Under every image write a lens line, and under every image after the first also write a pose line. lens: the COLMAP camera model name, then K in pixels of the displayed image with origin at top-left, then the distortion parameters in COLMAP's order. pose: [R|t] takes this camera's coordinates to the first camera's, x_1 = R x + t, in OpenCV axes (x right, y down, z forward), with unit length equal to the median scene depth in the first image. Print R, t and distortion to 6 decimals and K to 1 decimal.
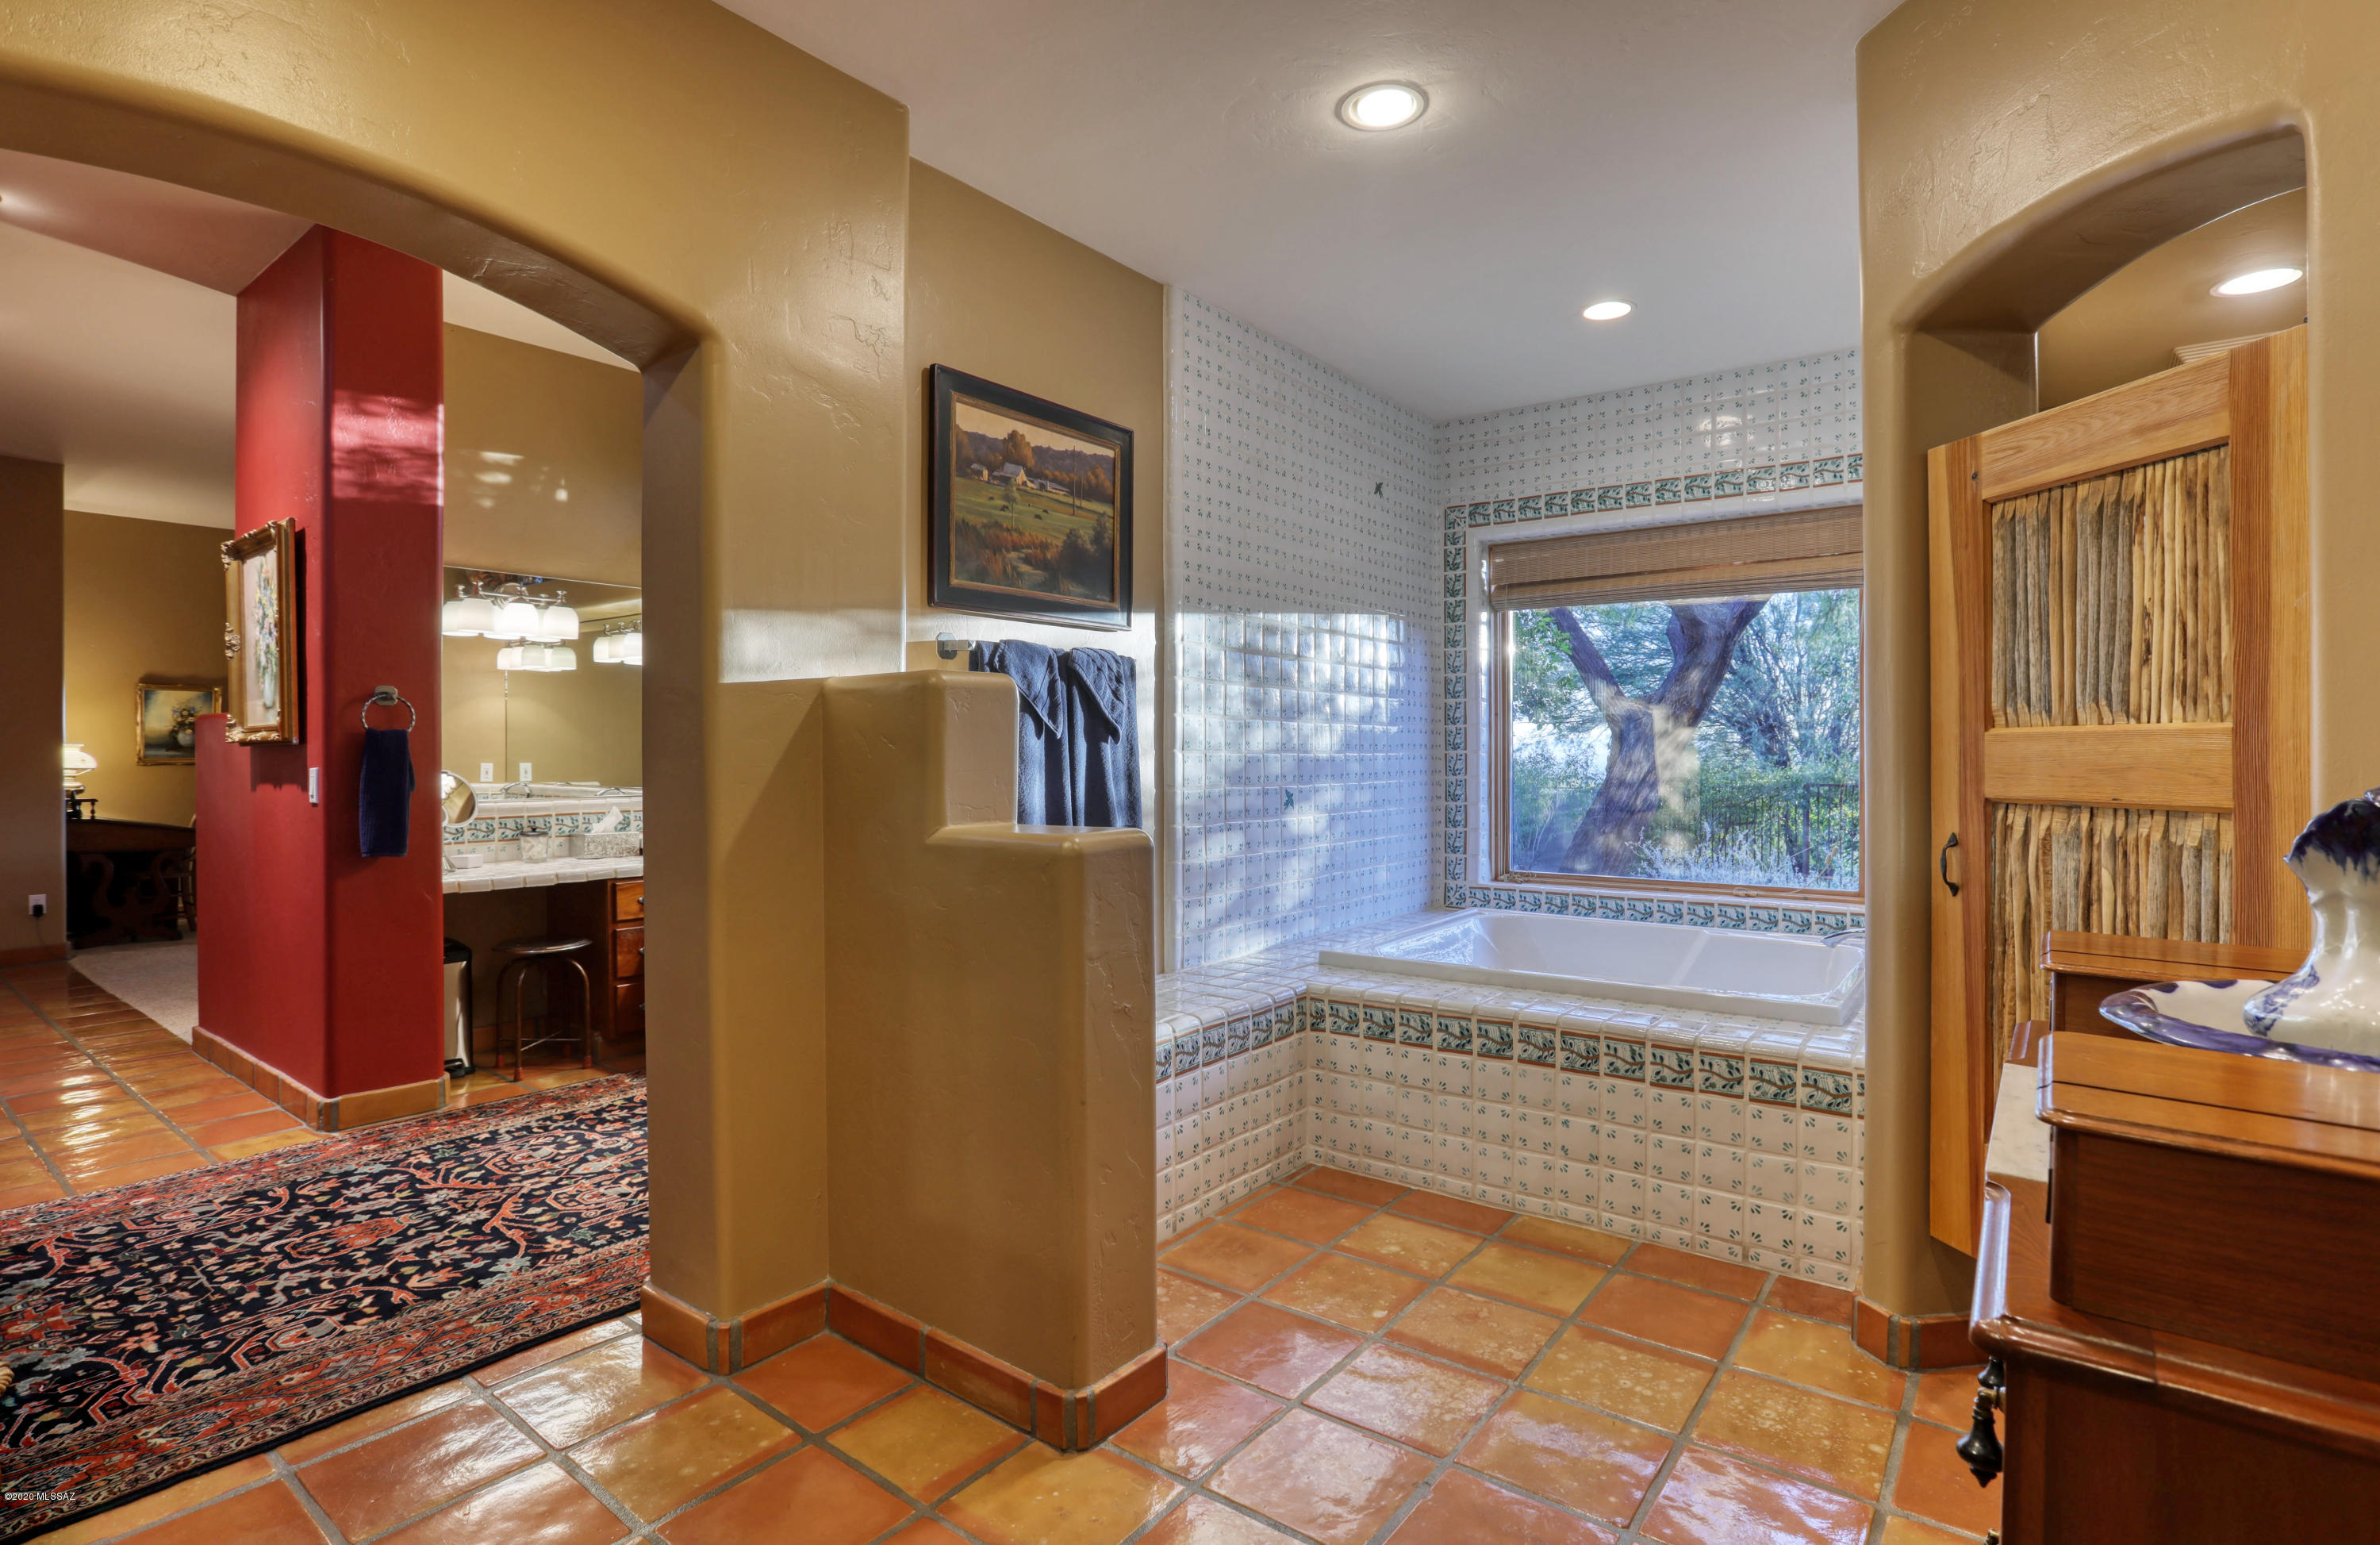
lens RADIAL K [[1102.7, 0, 1140.0], [0, 1102.7, 731.1], [0, 0, 1]] dist [-0.038463, 0.013032]
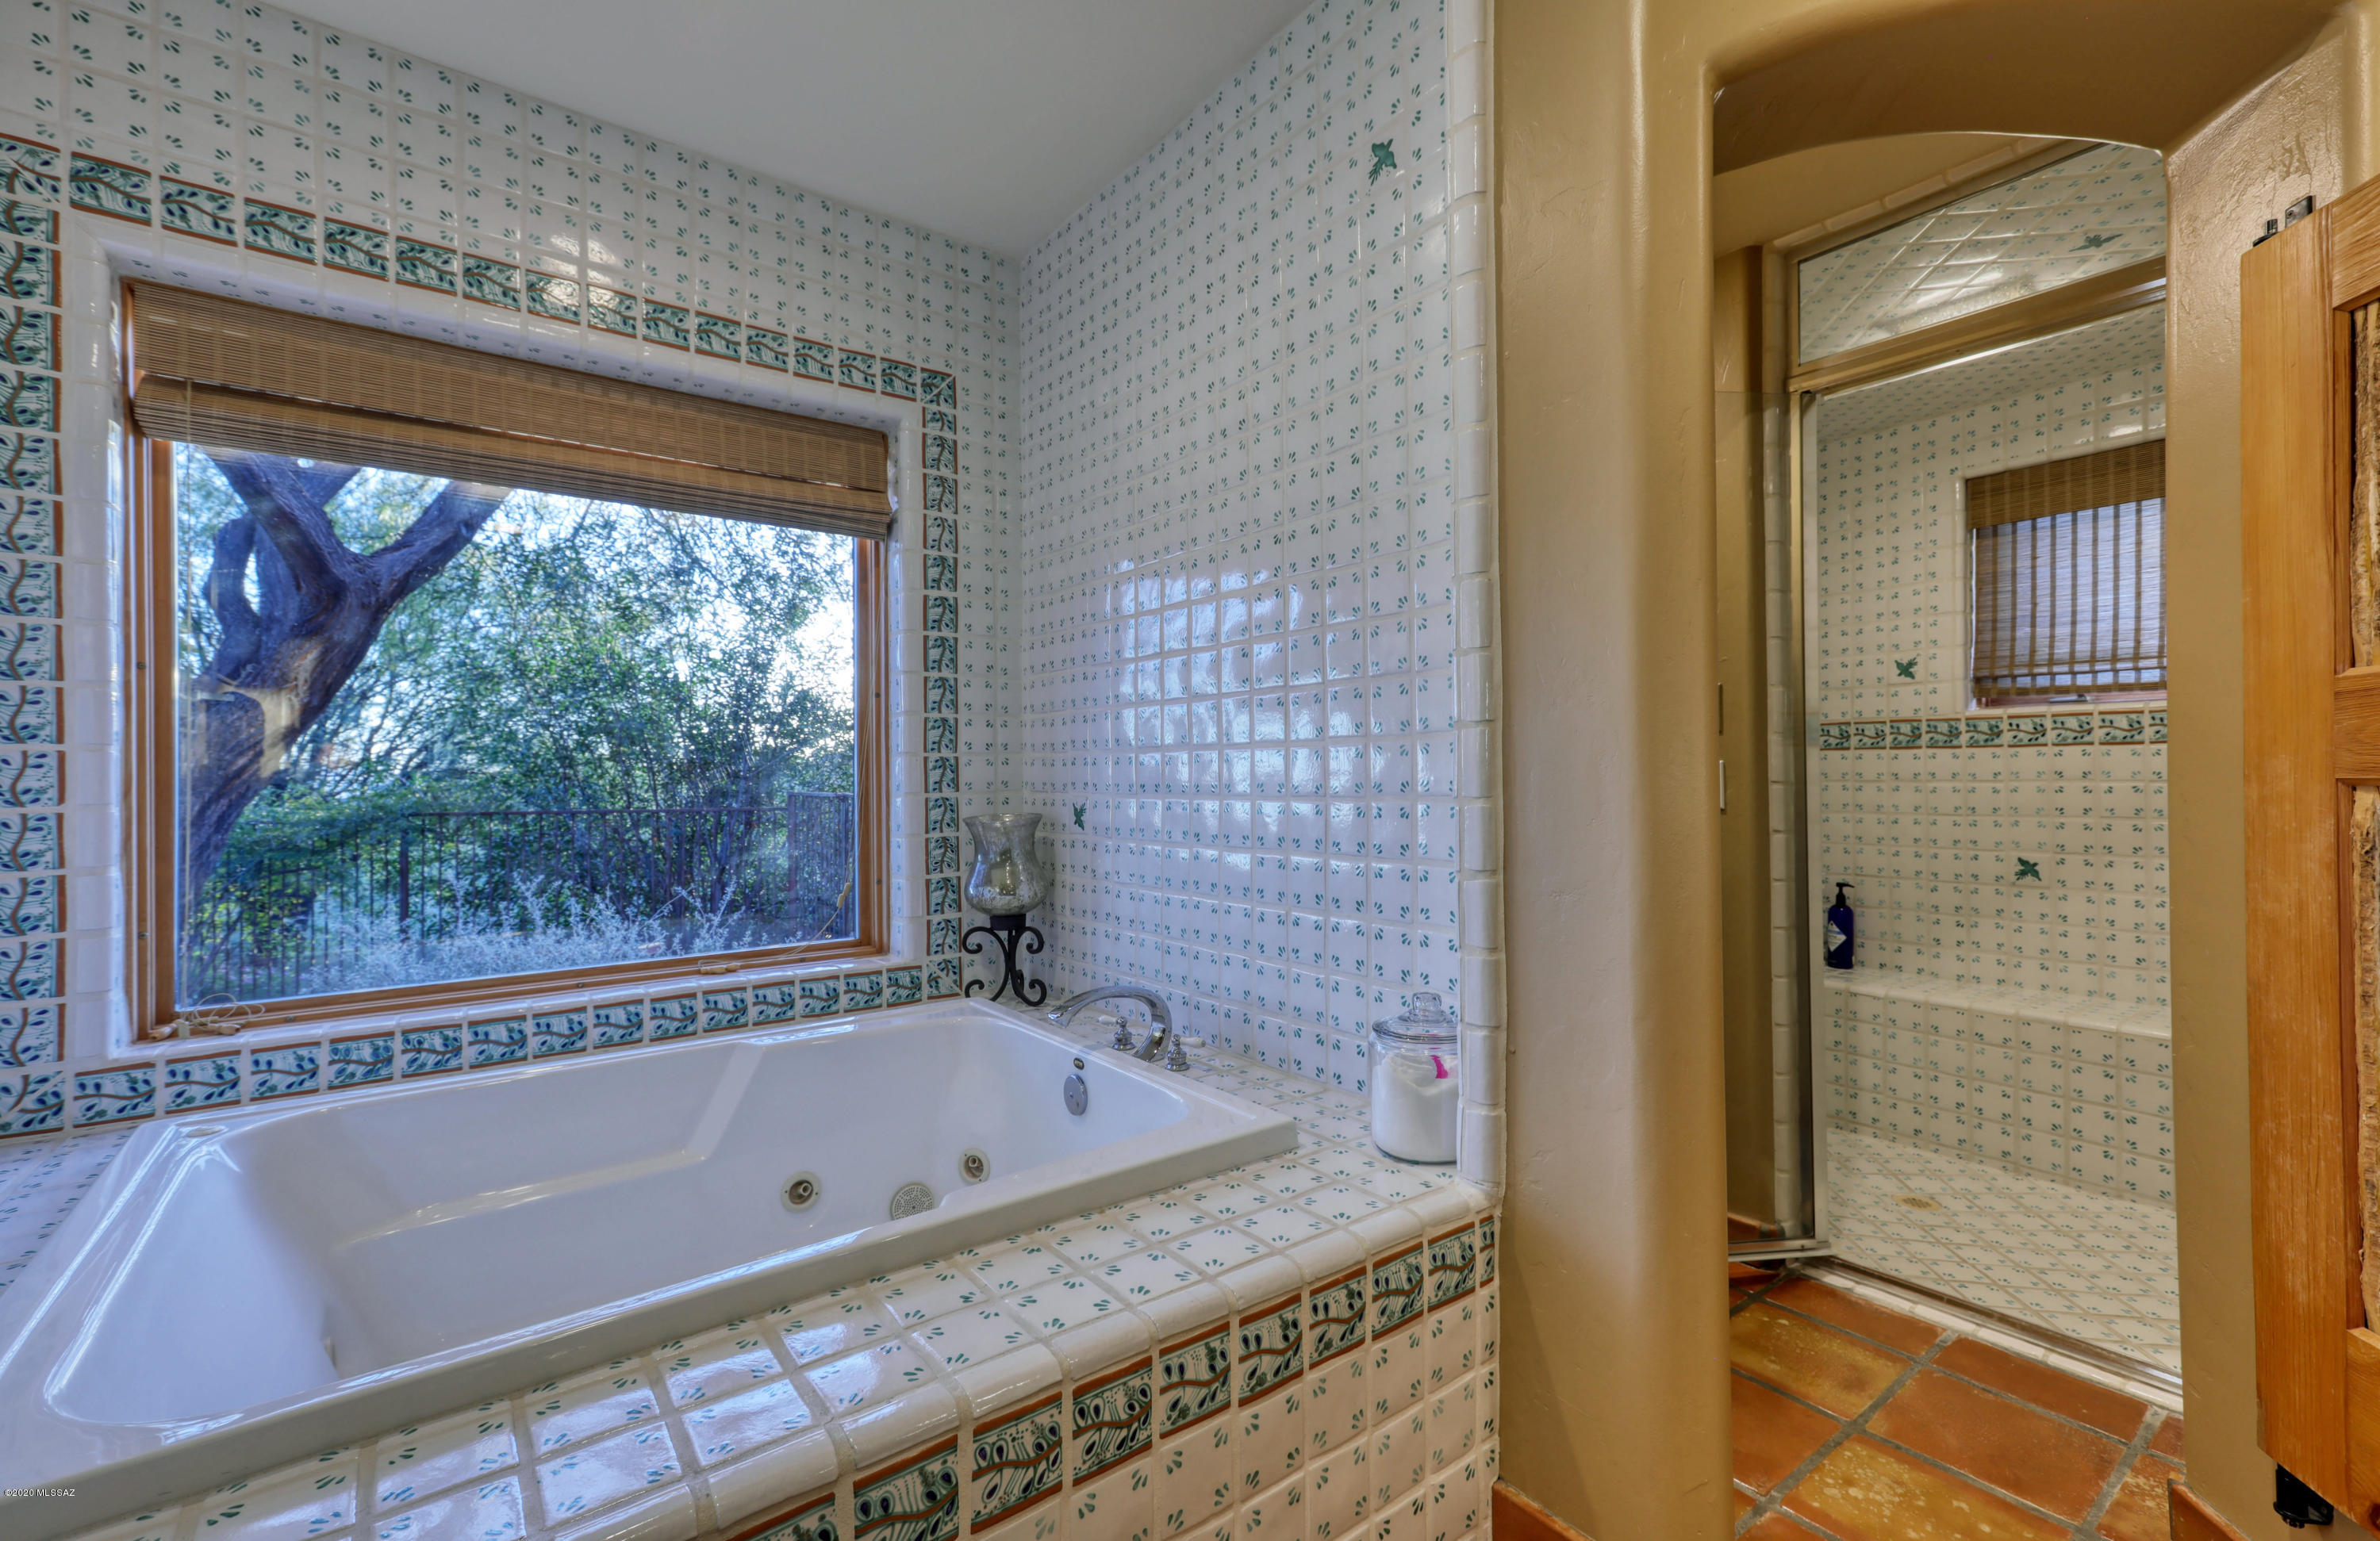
lens RADIAL K [[1044.6, 0, 1287.1], [0, 1044.6, 767.8], [0, 0, 1]] dist [0.010328, 0.000595]
pose [[0.218383, 0.006295, 0.975843, 0.013822], [-0.012553, 0.999915, -0.003641, 0.035114], [-0.975782, -0.011455, 0.218443, 0.728167]]
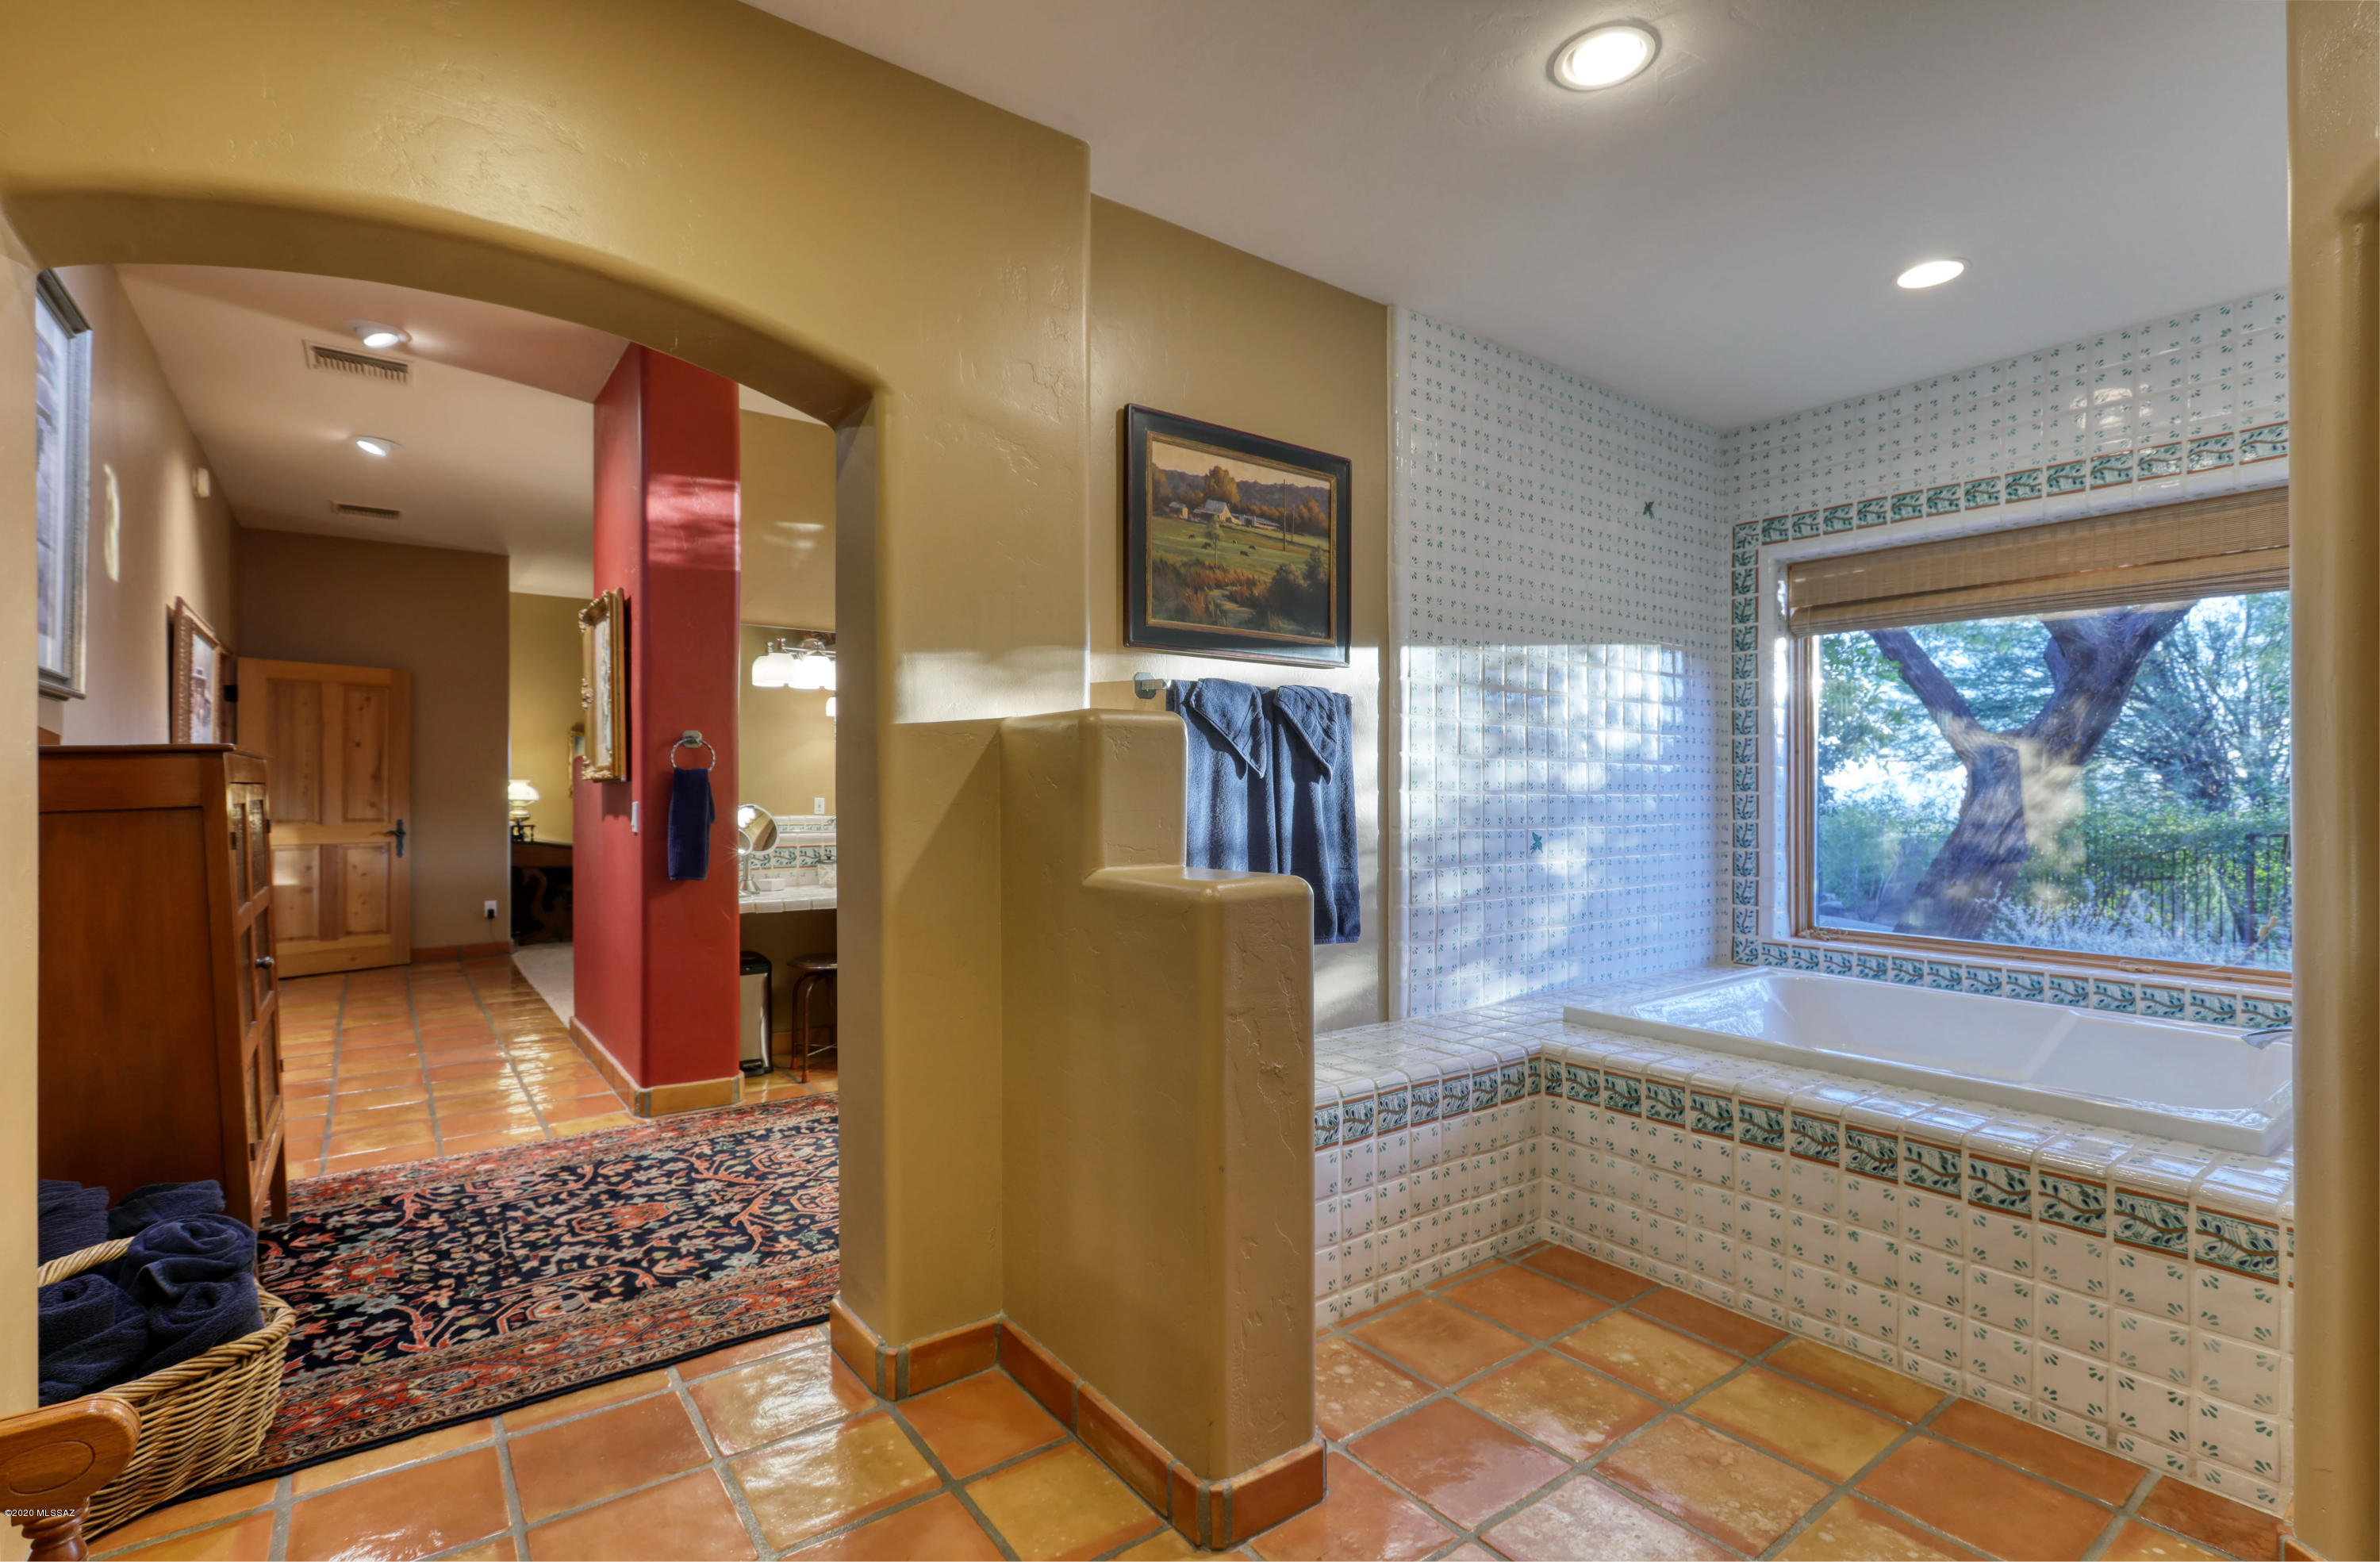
lens RADIAL K [[1033.6, 0, 1163.6], [0, 1033.6, 769.3], [0, 0, 1]] dist [-0.002755, 0.002058]
pose [[0.964976, -0.000023, -0.262337, 0.073652], [-0.000044, 1.000000, -0.000249, -0.000620], [0.262337, 0.000252, 0.964976, 0.078483]]
